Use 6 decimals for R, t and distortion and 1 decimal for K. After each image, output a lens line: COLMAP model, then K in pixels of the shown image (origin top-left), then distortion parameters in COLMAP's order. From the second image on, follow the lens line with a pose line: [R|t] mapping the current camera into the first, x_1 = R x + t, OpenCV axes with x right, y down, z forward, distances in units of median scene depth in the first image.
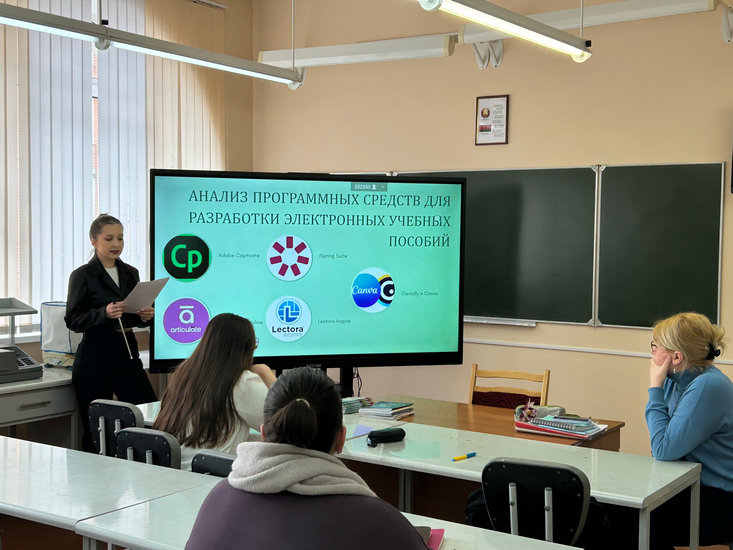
lens RADIAL K [[1025.4, 0, 367.9], [0, 1025.4, 277.2], [0, 0, 1]] dist [0.059311, 0.000000]
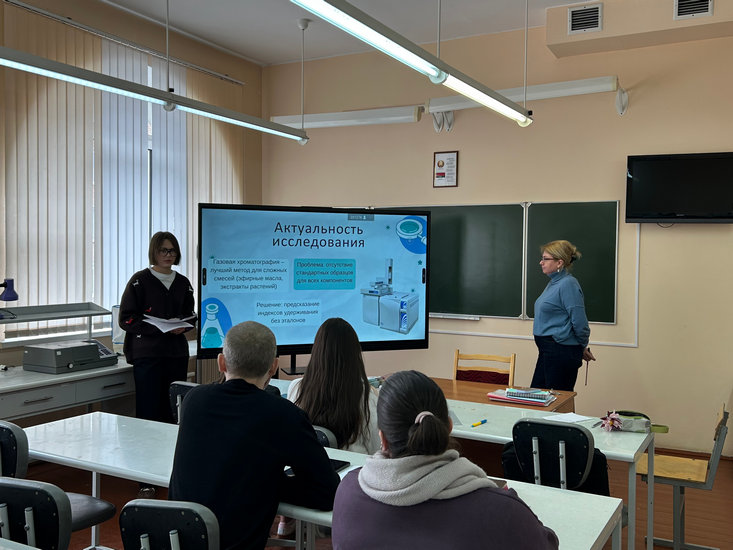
lens RADIAL K [[725.8, 0, 369.2], [0, 725.8, 270.7], [0, 0, 1]] dist [0.037454, 0.000000]
pose [[0.995554, -0.003153, 0.094142, -0.076832], [0.004841, 0.999832, -0.017706, -0.001343], [-0.094070, 0.018083, 0.995401, 0.054172]]
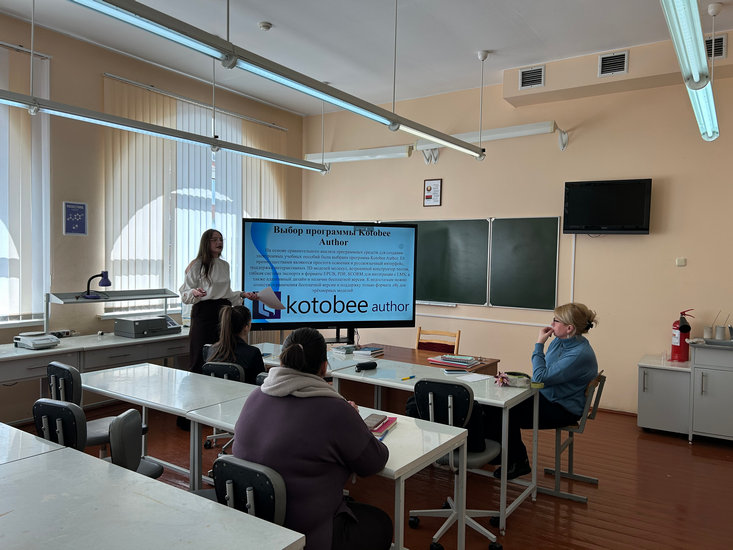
lens RADIAL K [[562.2, 0, 370.5], [0, 562.2, 276.3], [0, 0, 1]] dist [0.047994, -0.017612]
pose [[0.999959, 0.007569, -0.004896, 0.018503], [-0.007603, 0.999947, -0.006997, 0.002652], [0.004843, 0.007034, 0.999964, 0.007879]]
